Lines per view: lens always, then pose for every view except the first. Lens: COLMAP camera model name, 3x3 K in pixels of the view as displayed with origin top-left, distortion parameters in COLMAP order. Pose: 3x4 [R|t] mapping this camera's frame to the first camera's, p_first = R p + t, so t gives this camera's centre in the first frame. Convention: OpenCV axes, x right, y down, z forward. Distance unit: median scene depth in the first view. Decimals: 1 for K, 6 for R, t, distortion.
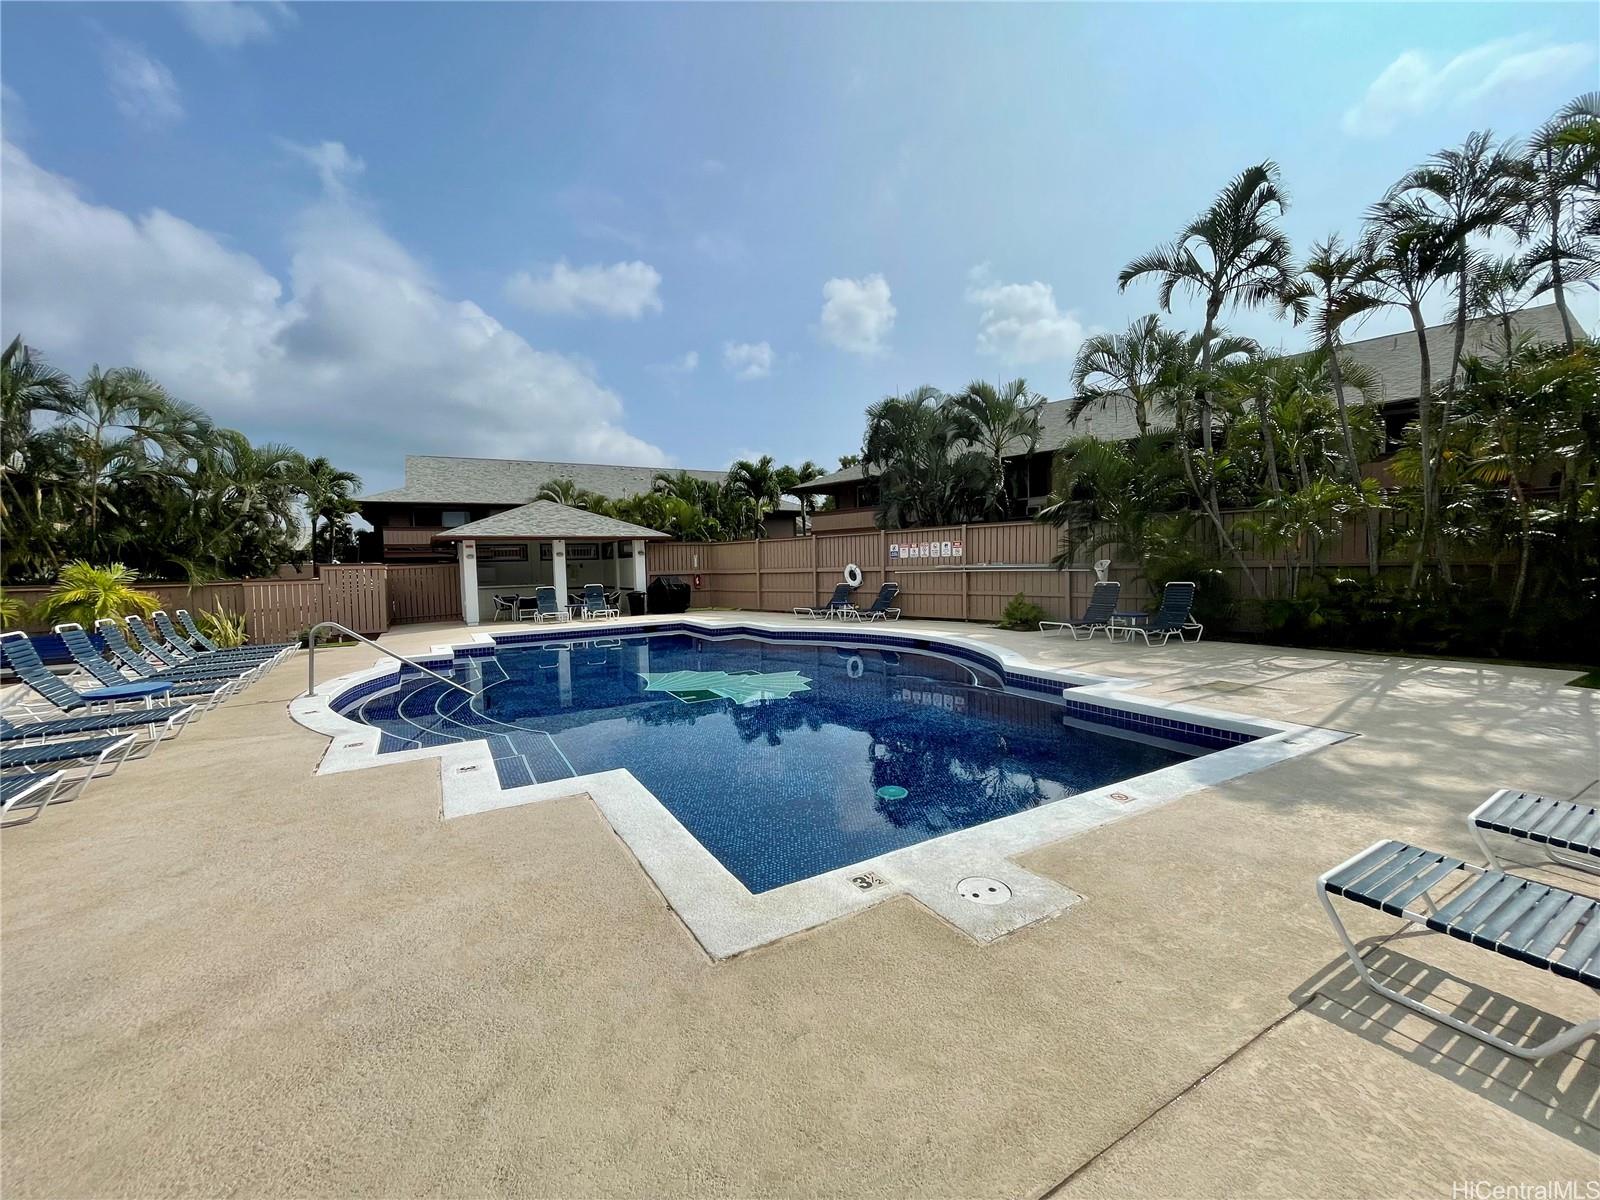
lens RADIAL K [[646.1, 0, 803.1], [0, 646.1, 564.9], [0, 0, 1]] dist [-0.001742, -0.000097]
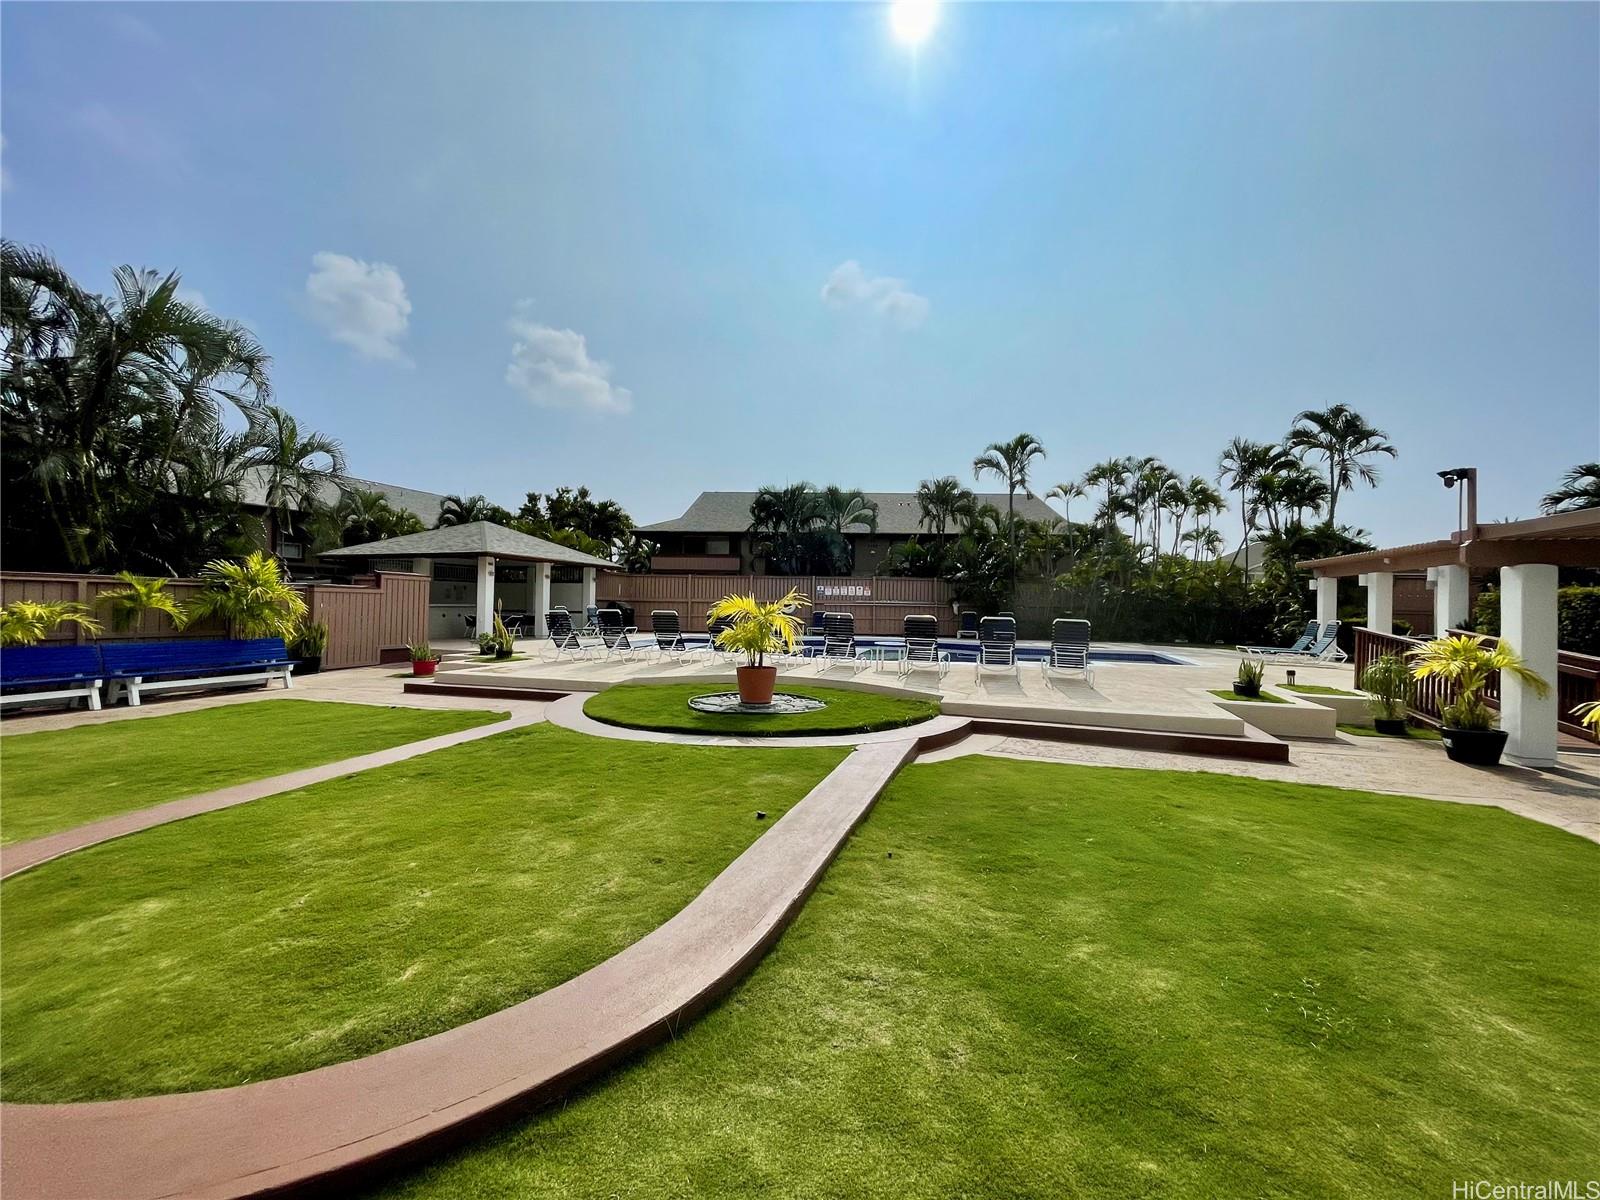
lens RADIAL K [[646.1, 0, 800.8], [0, 646.1, 599.1], [0, 0, 1]] dist [-0.001742, -0.000097]
pose [[0.749773, 0.044648, 0.660187, -0.676926], [-0.035399, 0.998999, -0.027360, 0.032434], [-0.660748, -0.002856, 0.750603, -0.093597]]
